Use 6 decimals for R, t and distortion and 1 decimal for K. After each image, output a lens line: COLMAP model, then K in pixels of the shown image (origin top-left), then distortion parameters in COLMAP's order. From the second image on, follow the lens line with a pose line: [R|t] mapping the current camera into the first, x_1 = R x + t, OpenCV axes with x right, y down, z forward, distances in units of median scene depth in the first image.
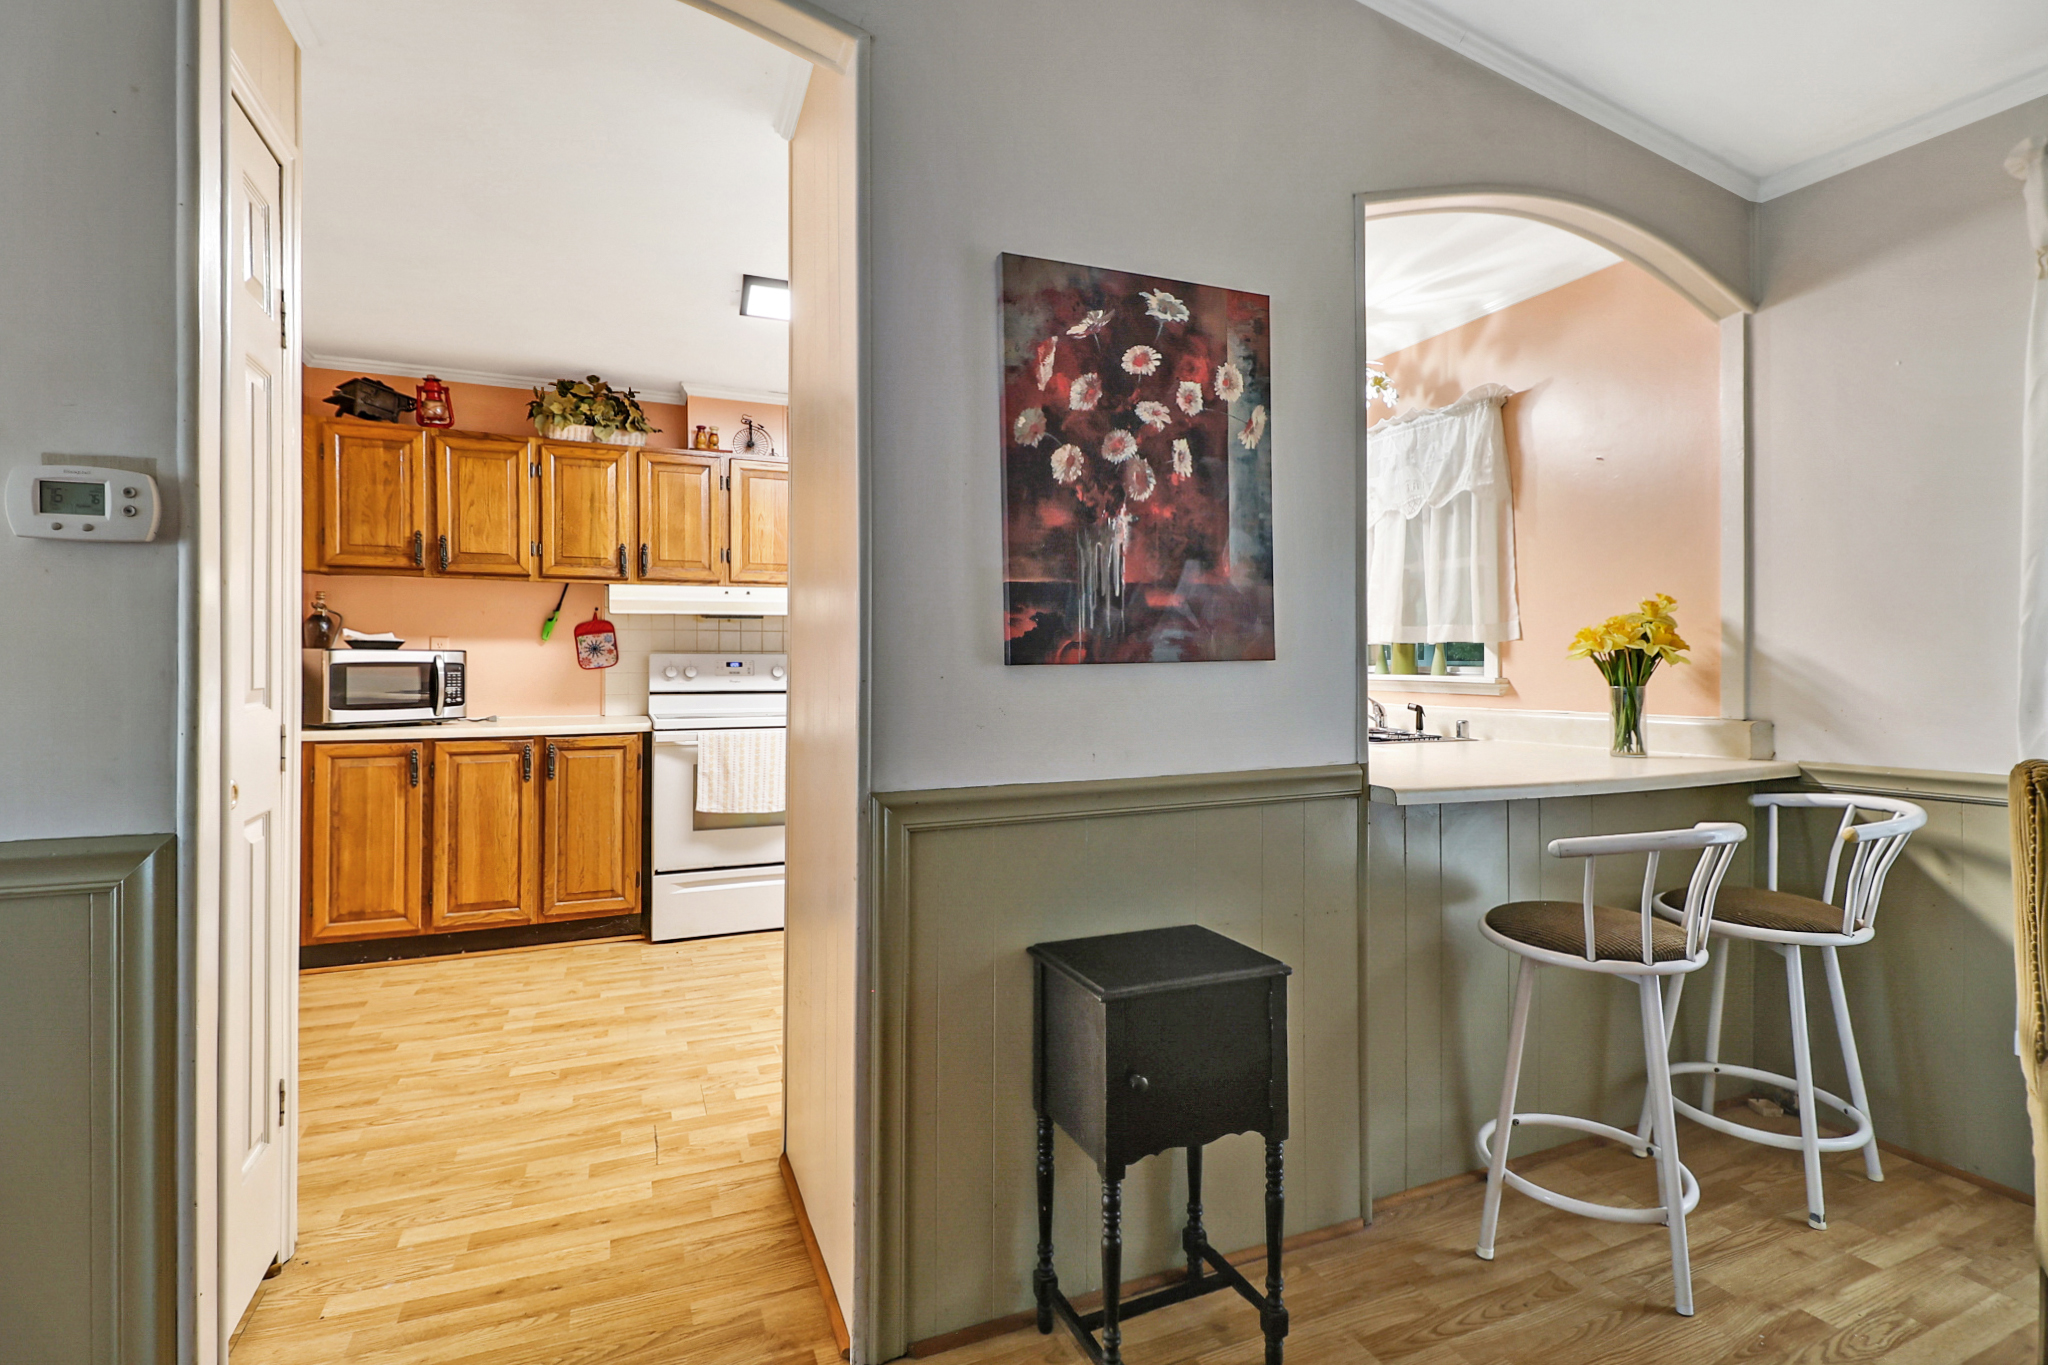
lens RADIAL K [[942.2, 0, 1003.8], [0, 942.2, 637.5], [0, 0, 1]] dist [-0.002292, -0.008973]
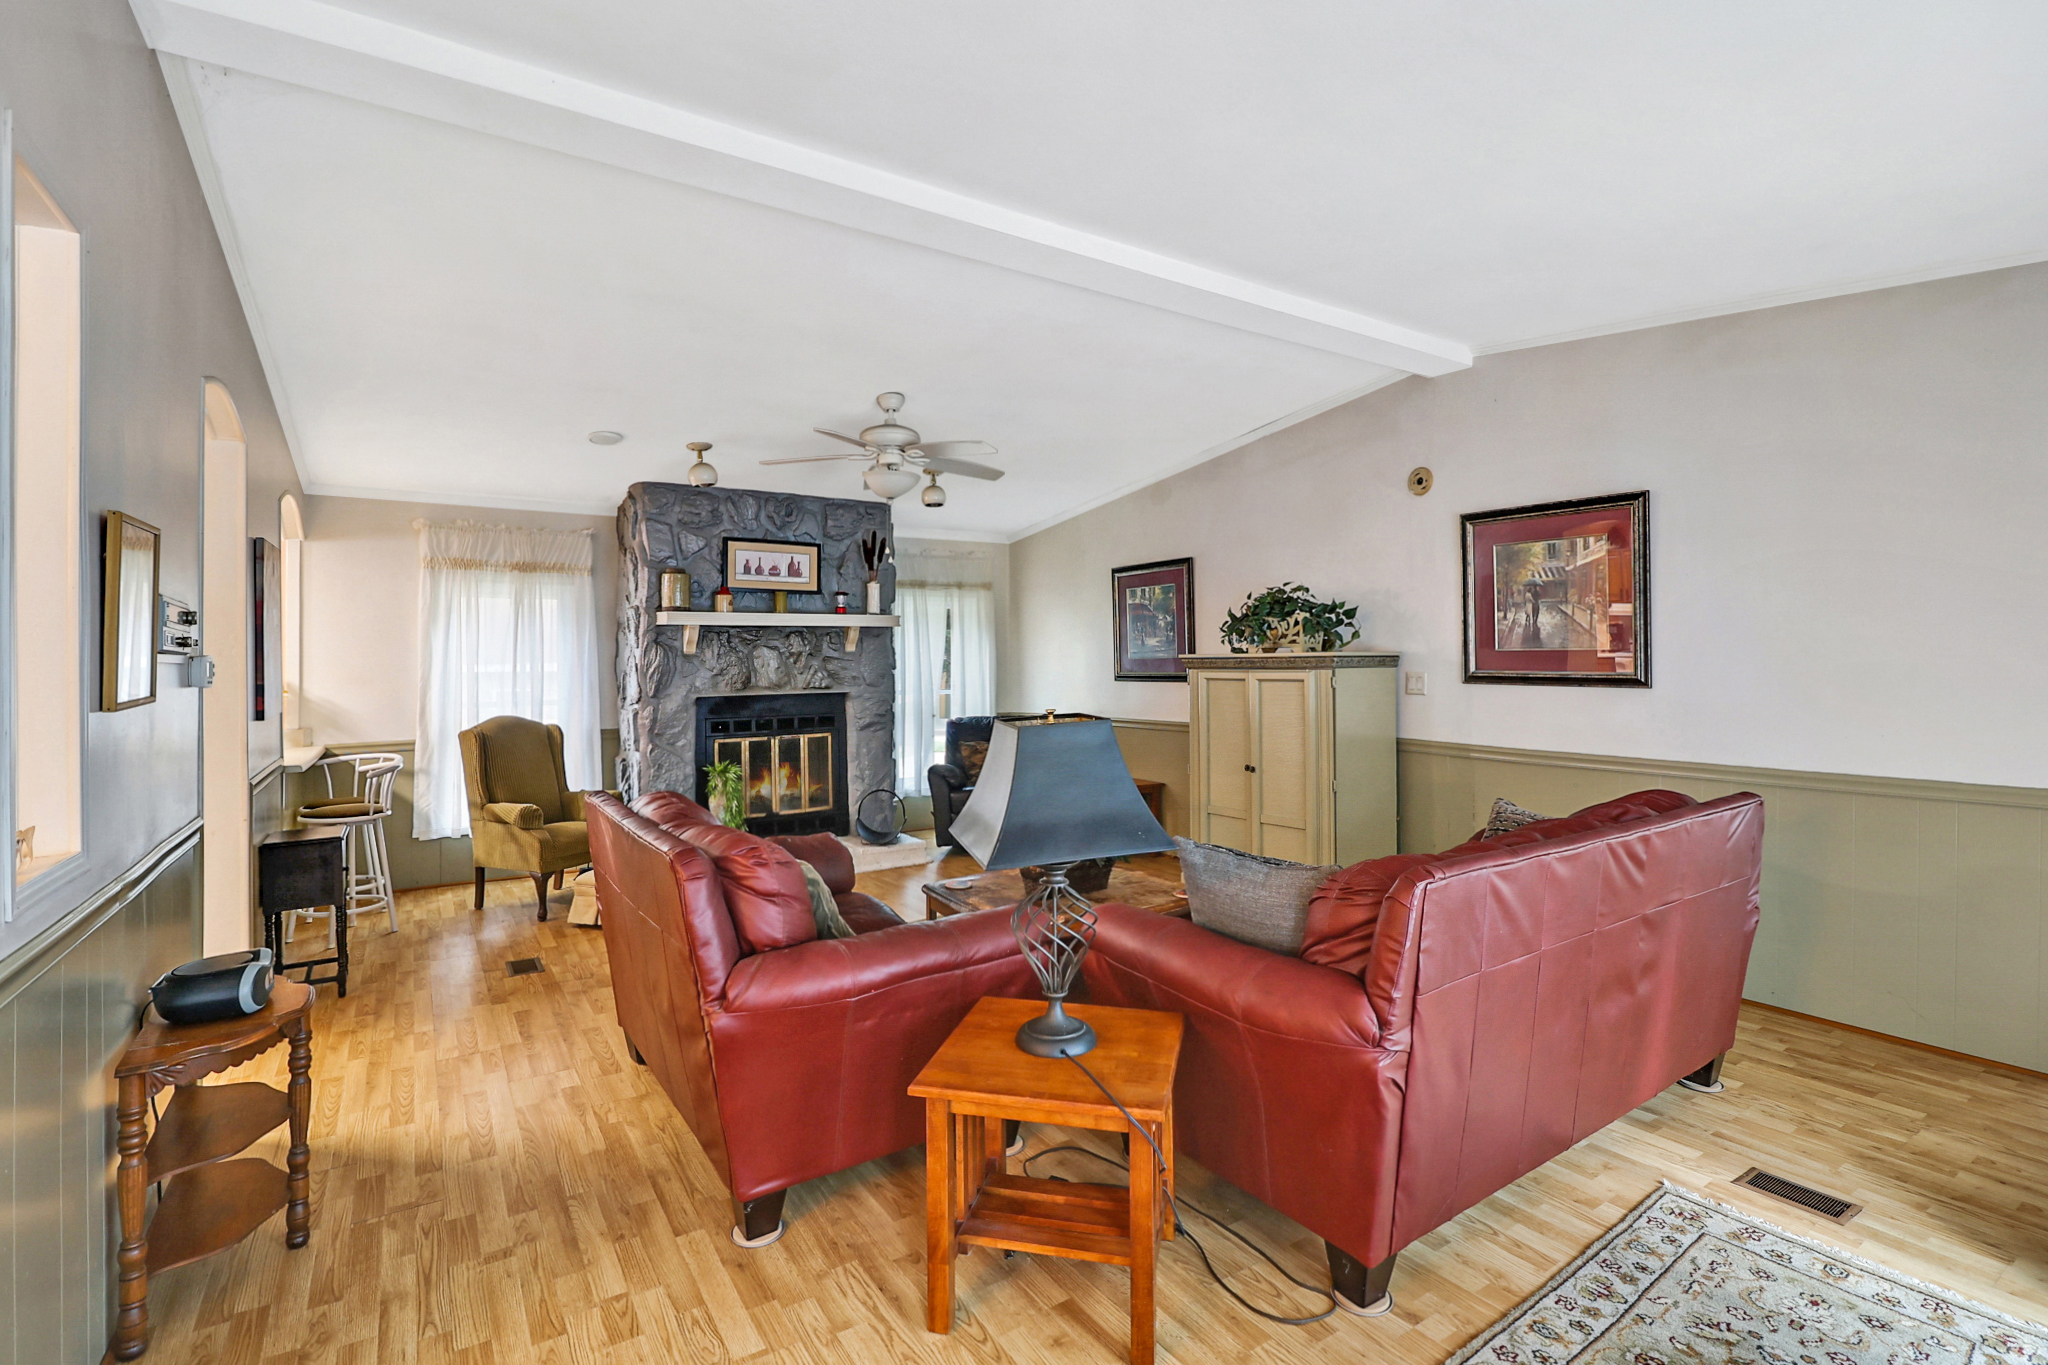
lens RADIAL K [[942.2, 0, 1025.4], [0, 942.2, 663.7], [0, 0, 1]] dist [-0.002292, -0.008973]
pose [[-0.173315, -0.008037, 0.984834, -2.267962], [-0.012759, 0.999901, 0.005915, -0.134473], [-0.984784, -0.011540, -0.173401, -0.377296]]
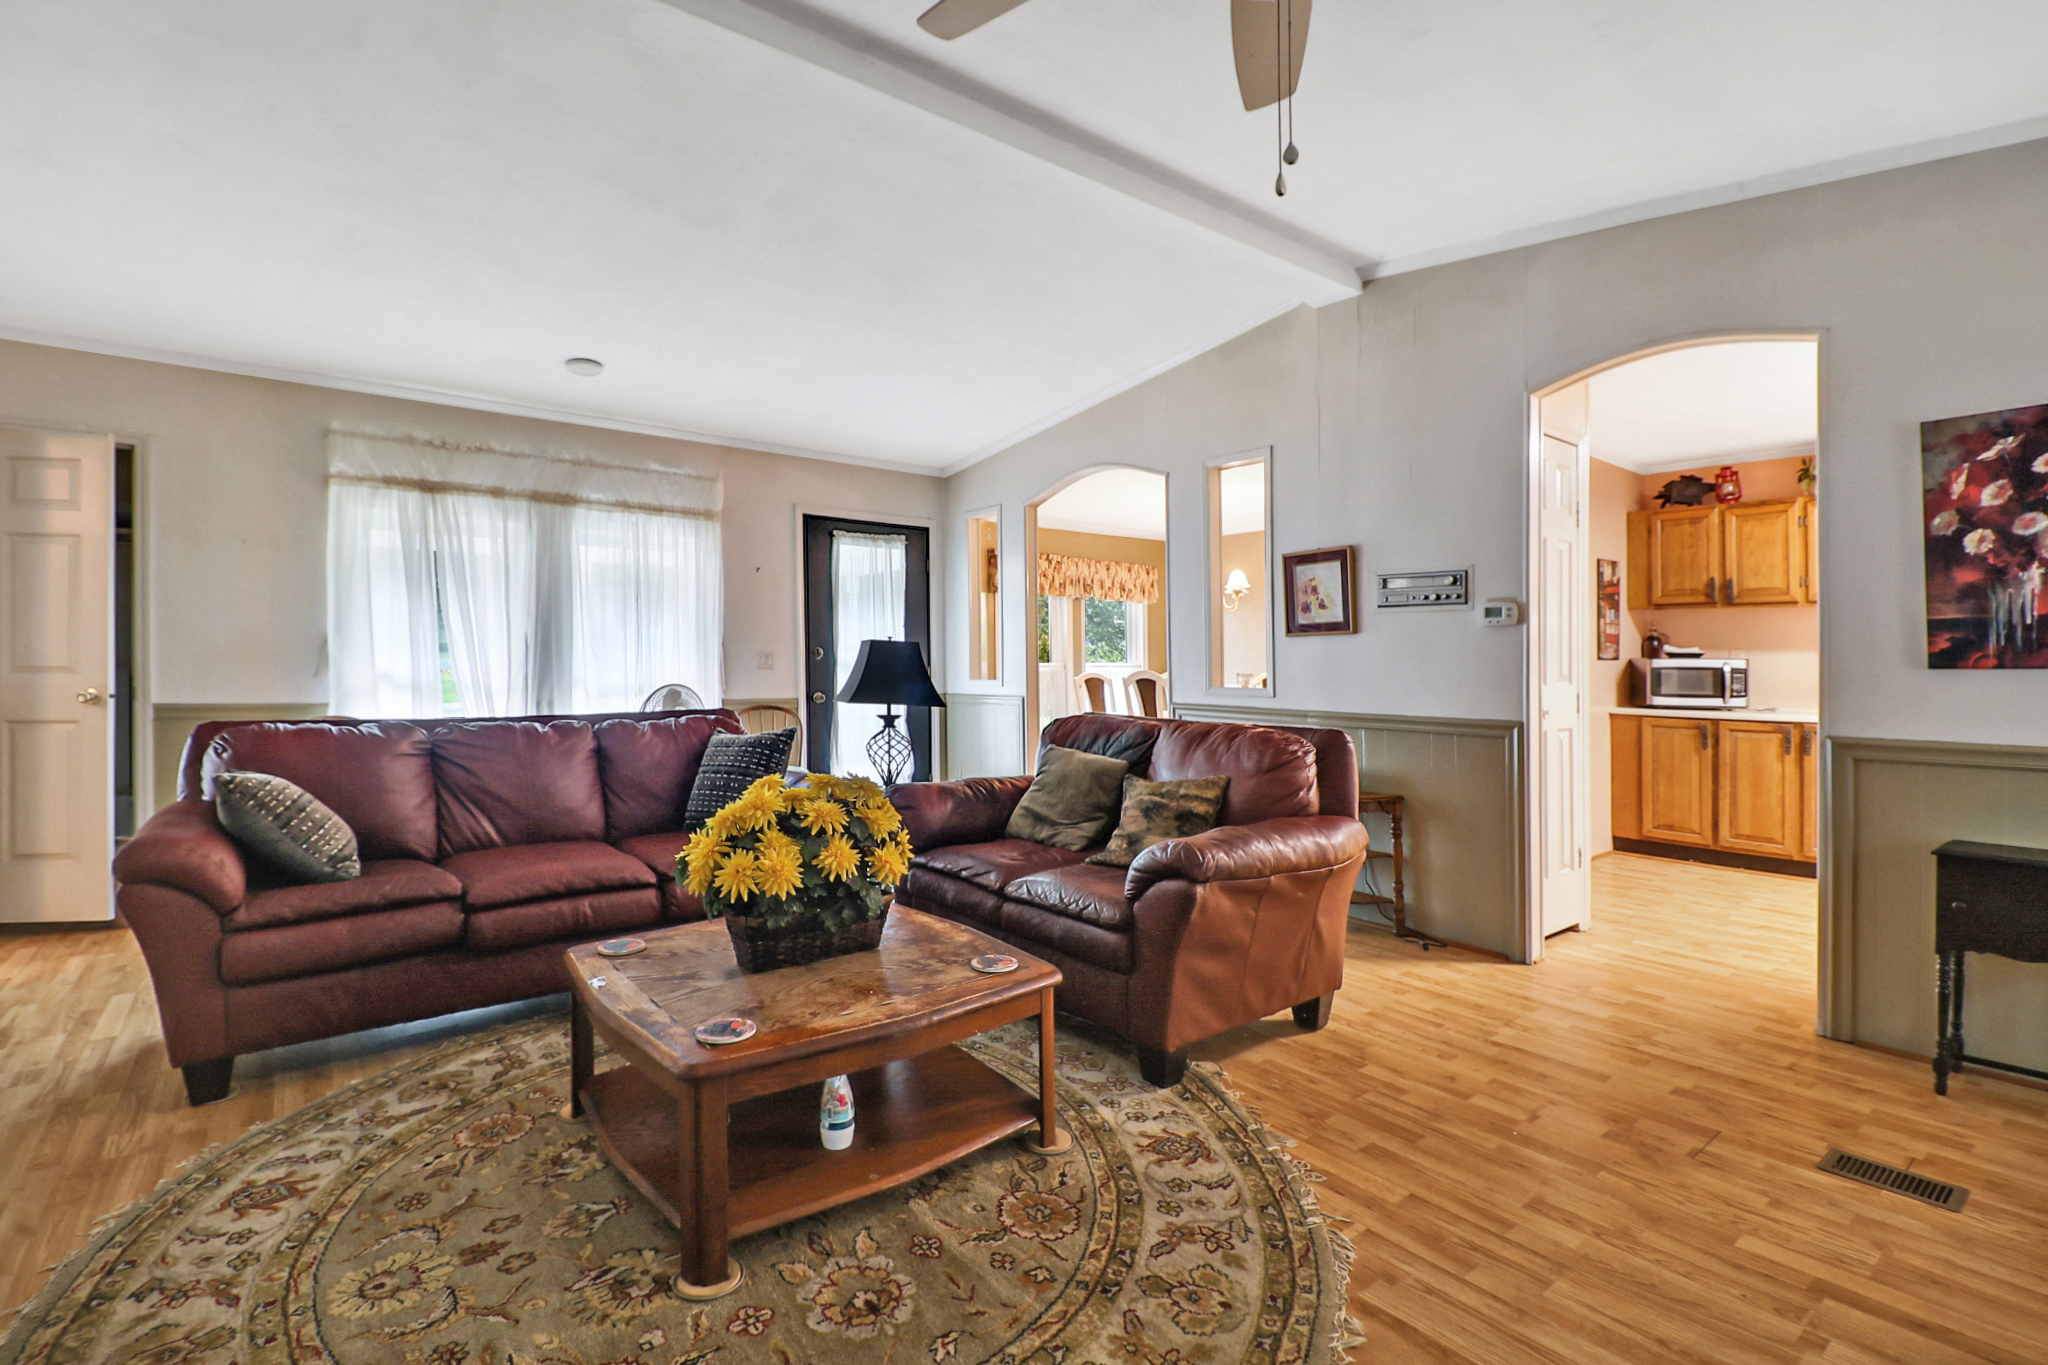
lens RADIAL K [[942.2, 0, 1020.3], [0, 942.2, 655.7], [0, 0, 1]] dist [-0.002292, -0.008973]
pose [[0.260604, -0.005394, -0.965431, 1.068771], [0.016899, 0.999857, -0.001024, -0.017223], [0.965298, -0.016048, 0.260658, -0.892199]]
